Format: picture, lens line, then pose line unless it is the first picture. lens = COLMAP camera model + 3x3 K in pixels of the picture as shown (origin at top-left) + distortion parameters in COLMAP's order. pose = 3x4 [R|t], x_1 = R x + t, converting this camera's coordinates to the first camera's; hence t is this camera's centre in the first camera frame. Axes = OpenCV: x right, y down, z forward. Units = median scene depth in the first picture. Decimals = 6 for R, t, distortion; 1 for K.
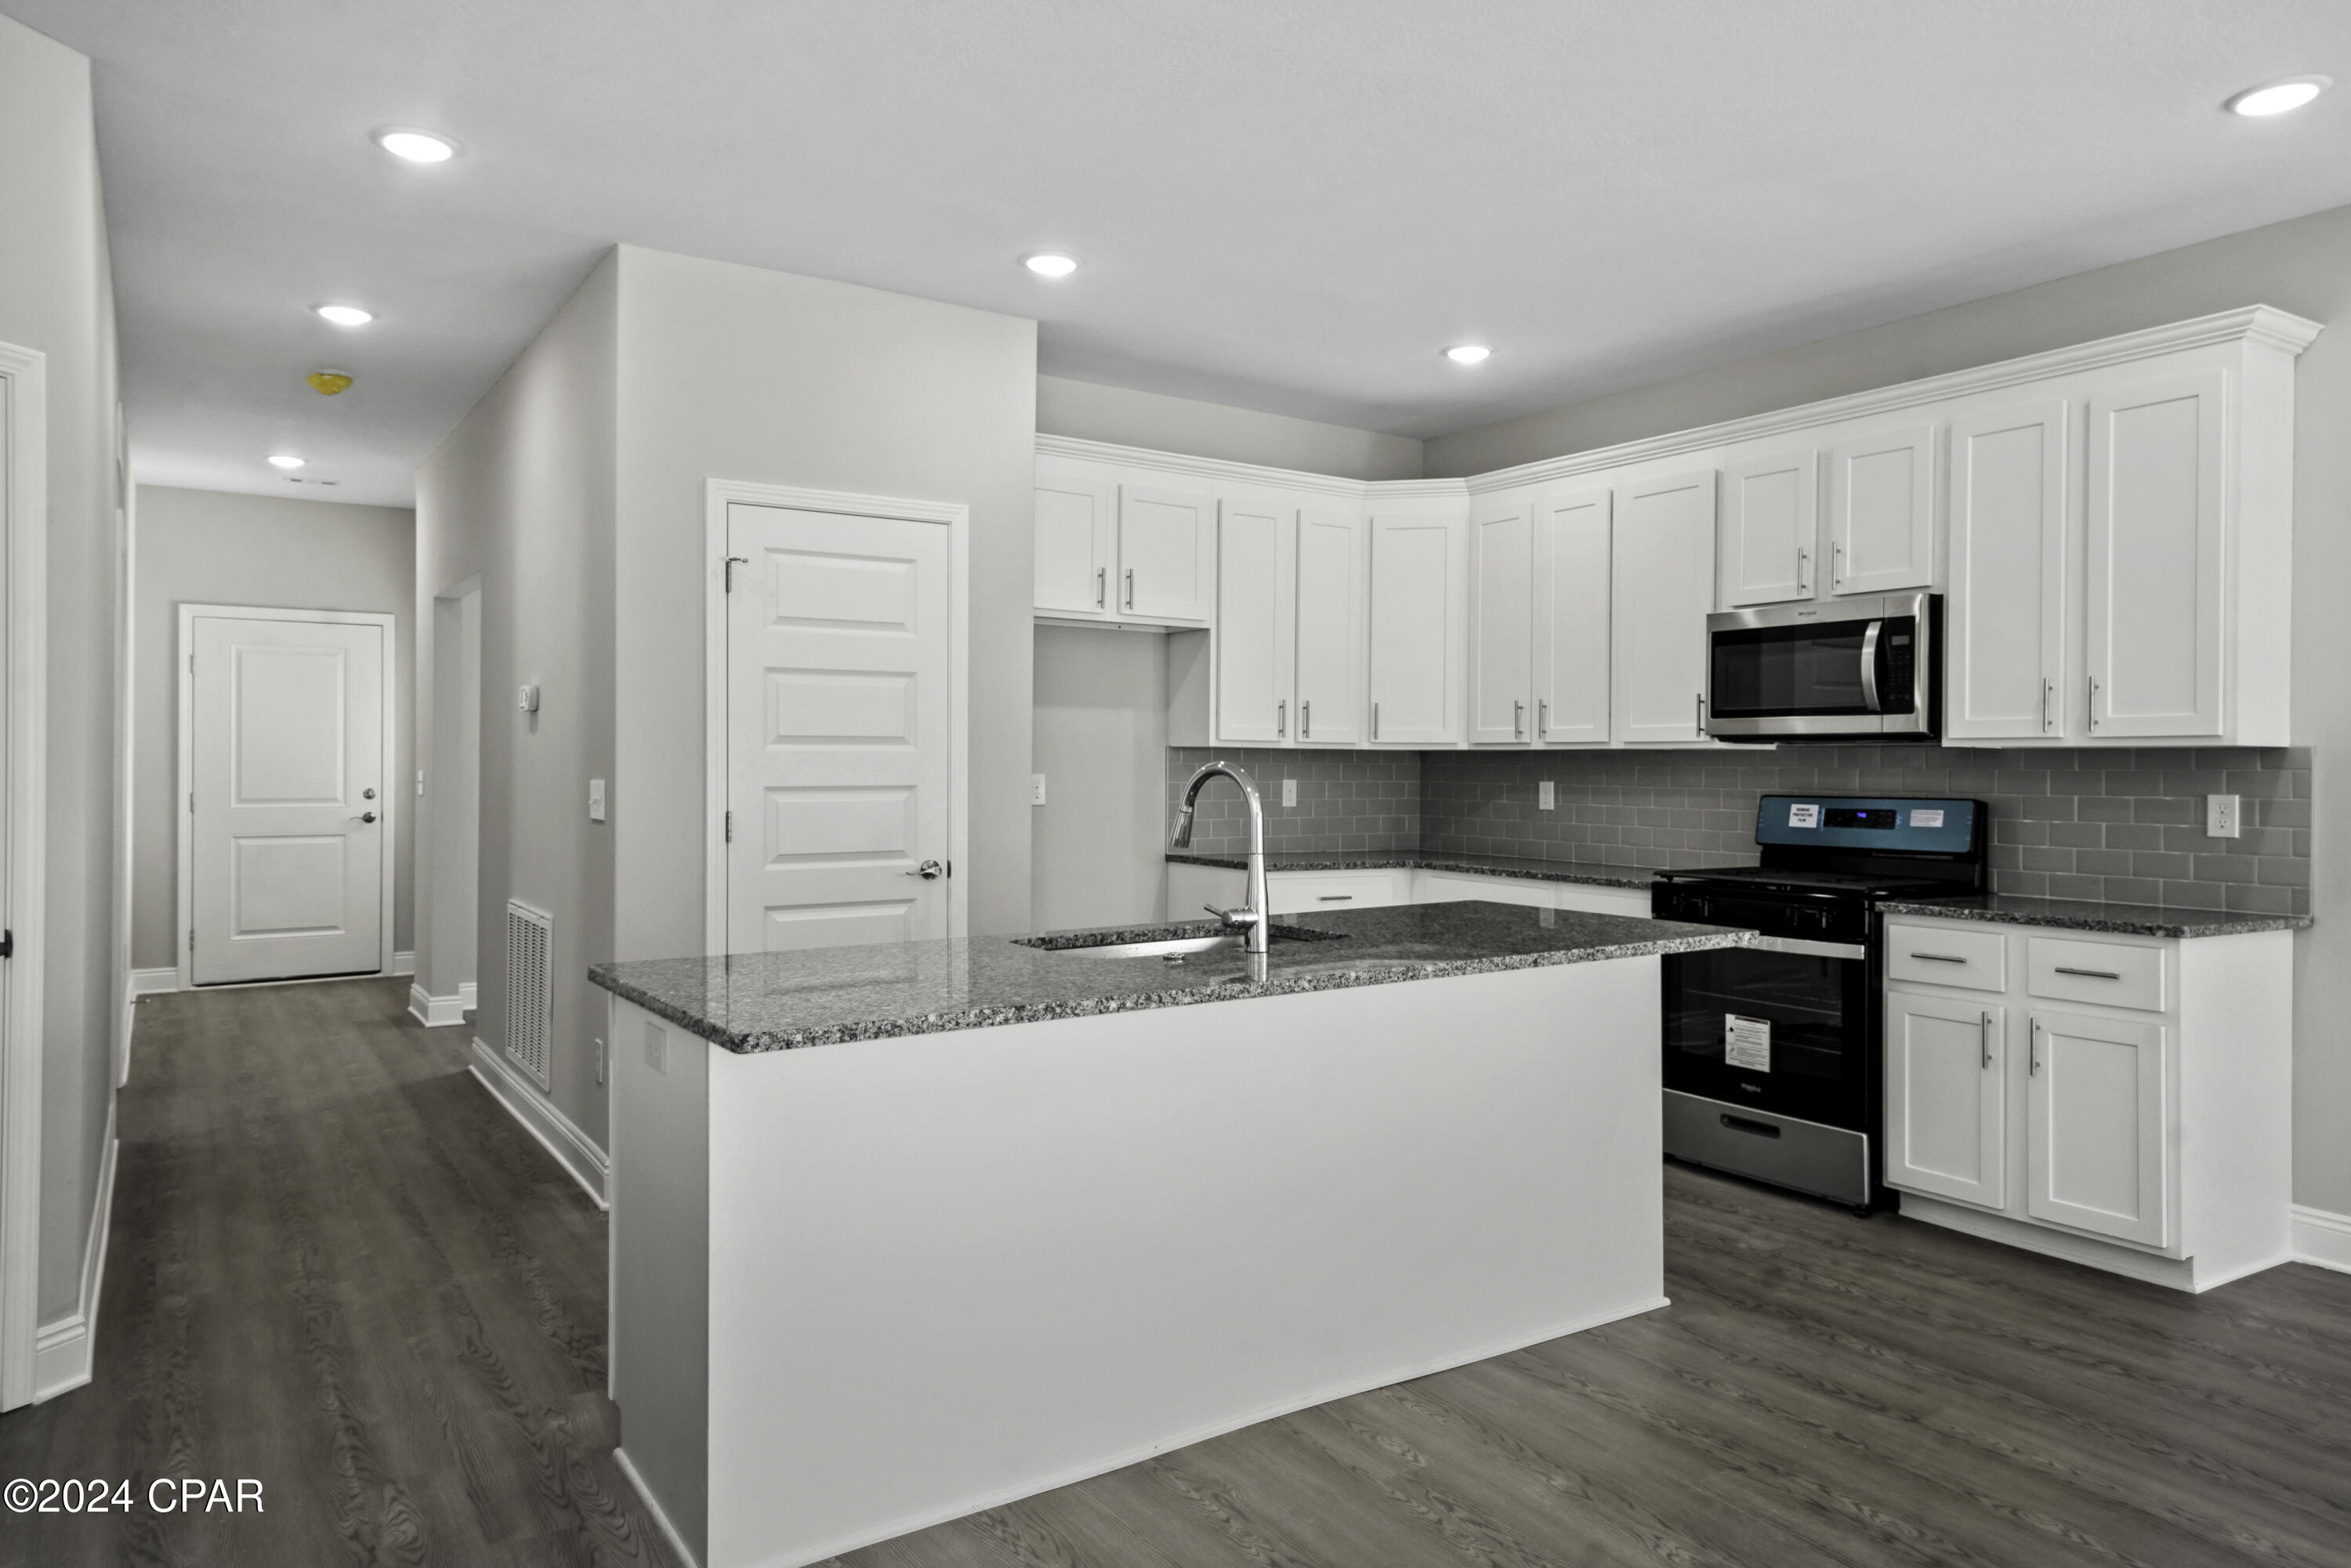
lens RADIAL K [[1546.3, 0, 1181.2], [0, 1546.3, 766.9], [0, 0, 1]] dist [0.012730, 0.002720]
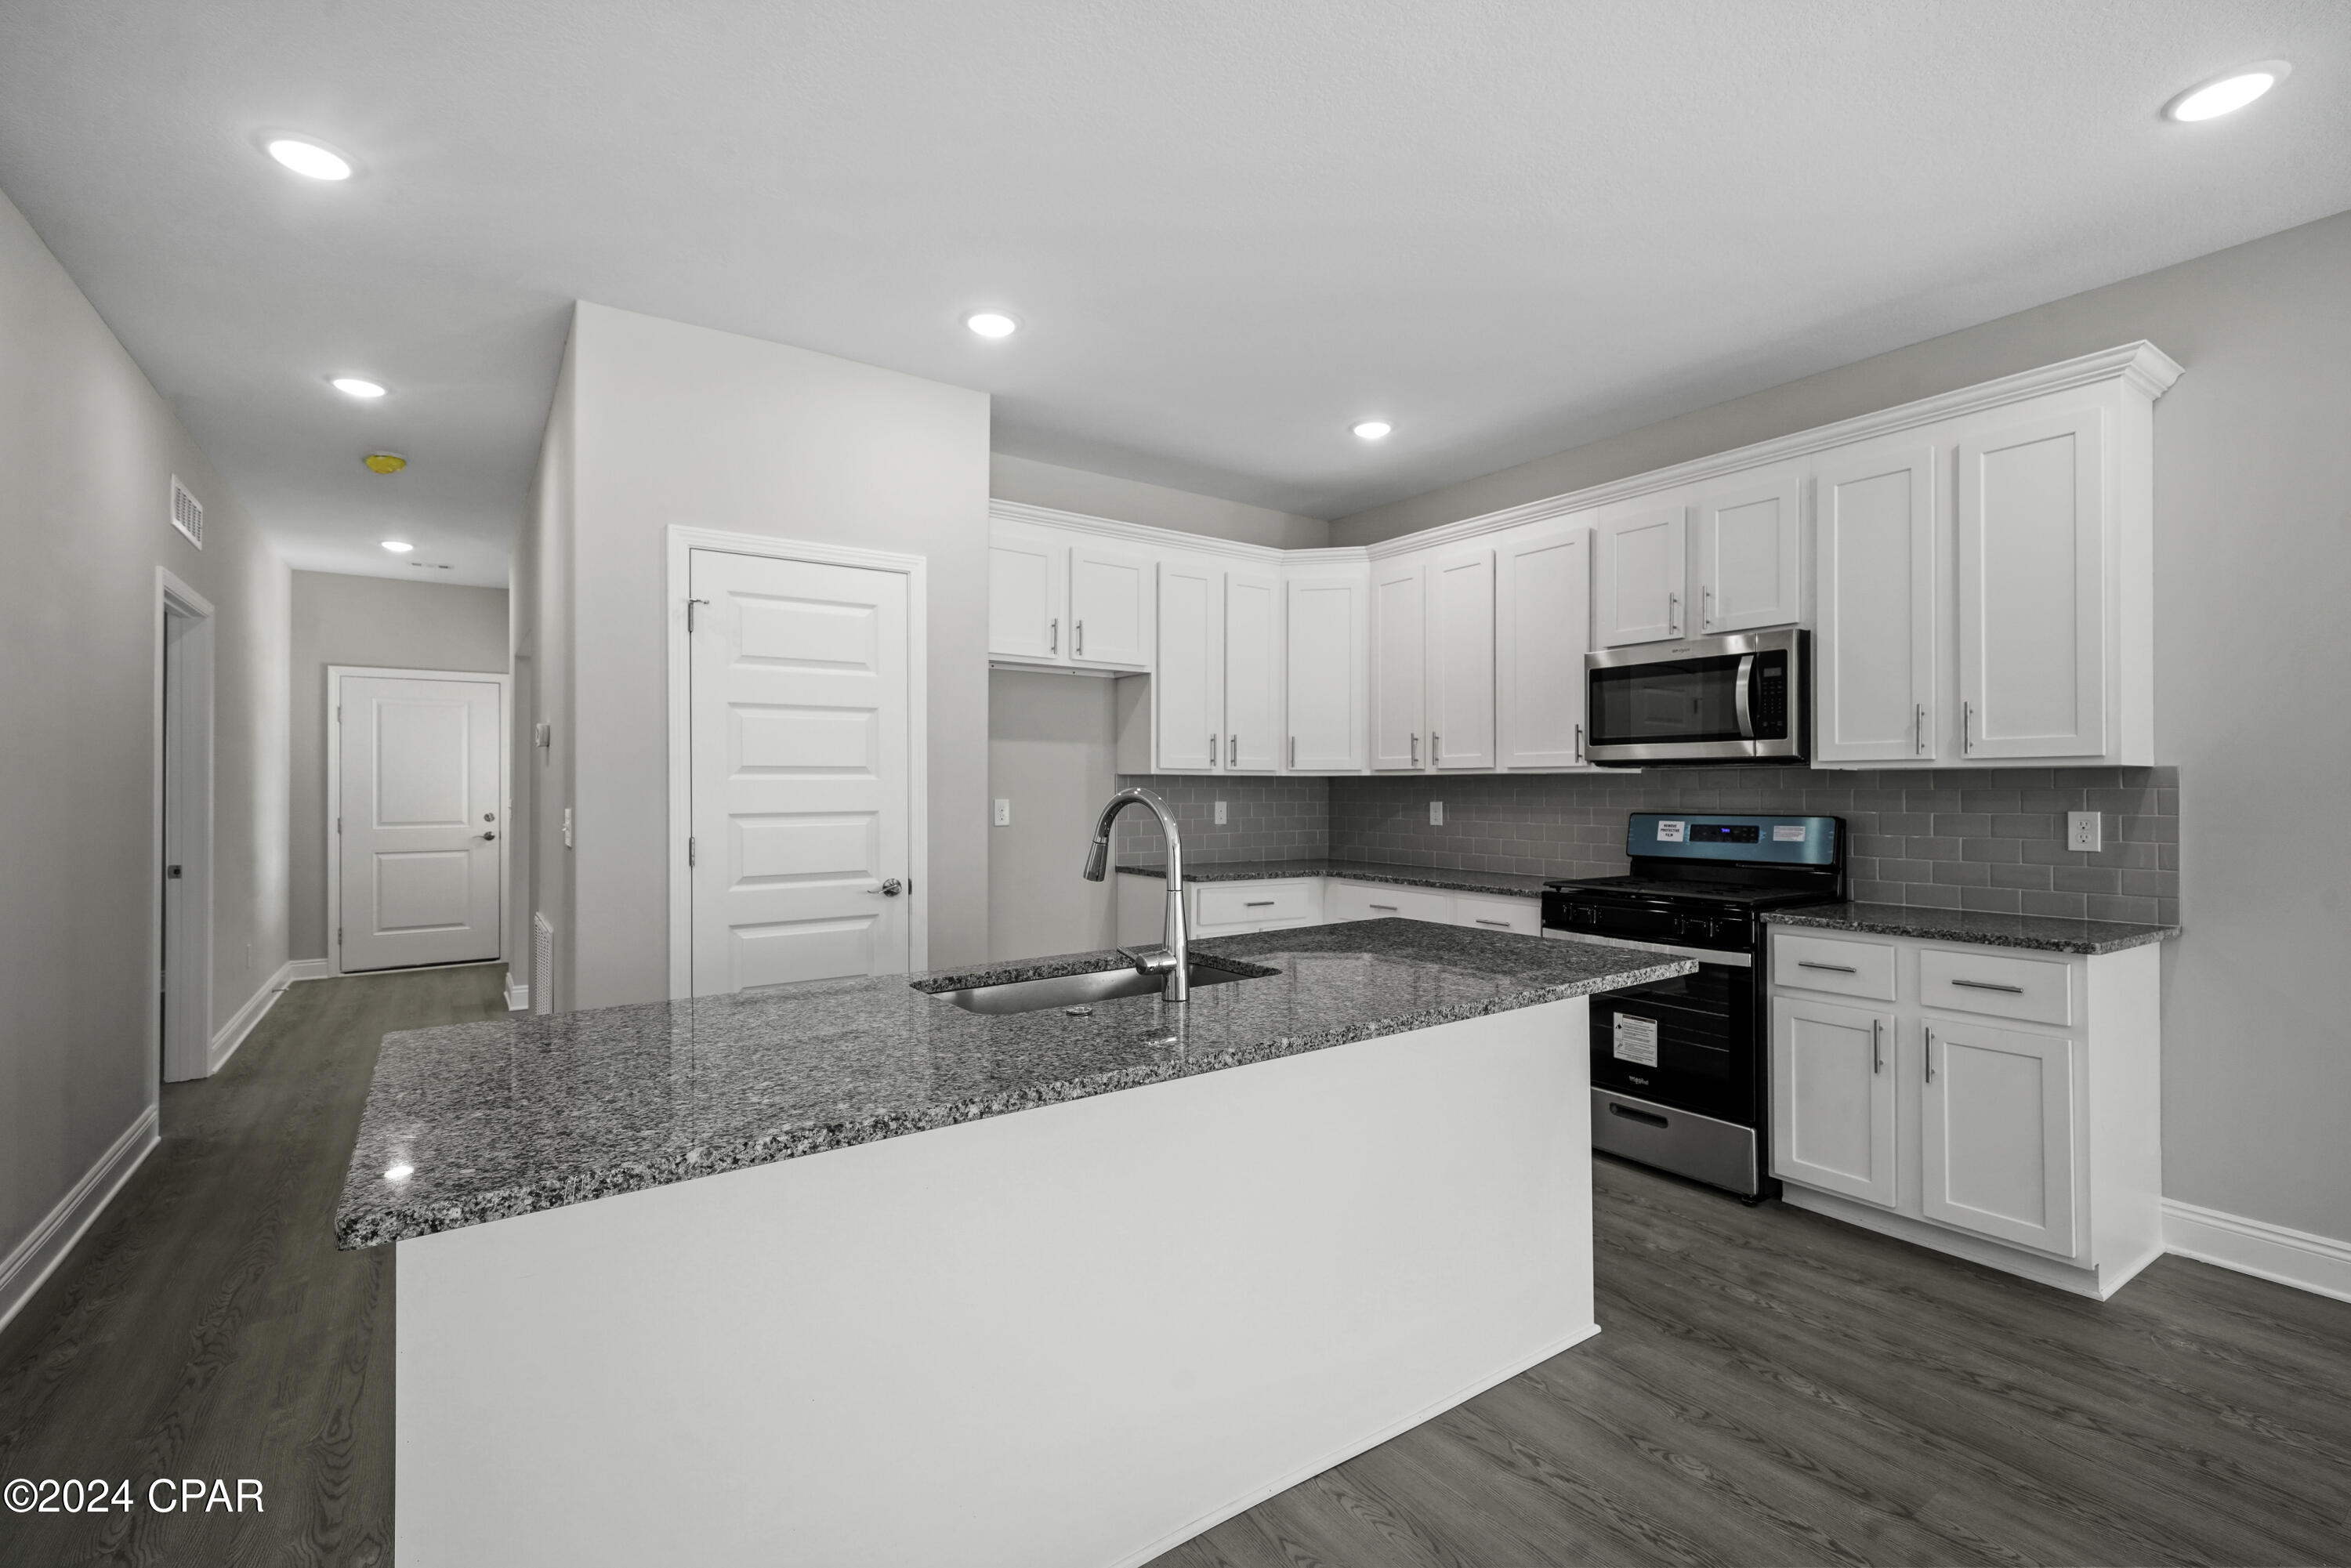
lens RADIAL K [[1044.7, 0, 1172.2], [0, 1044.7, 786.9], [0, 0, 1]] dist [-0.002625, -0.000197]
pose [[0.999810, -0.007097, 0.018155, 0.026471], [0.007148, 0.999971, -0.002756, -0.001667], [-0.018135, 0.002886, 0.999831, 0.282221]]
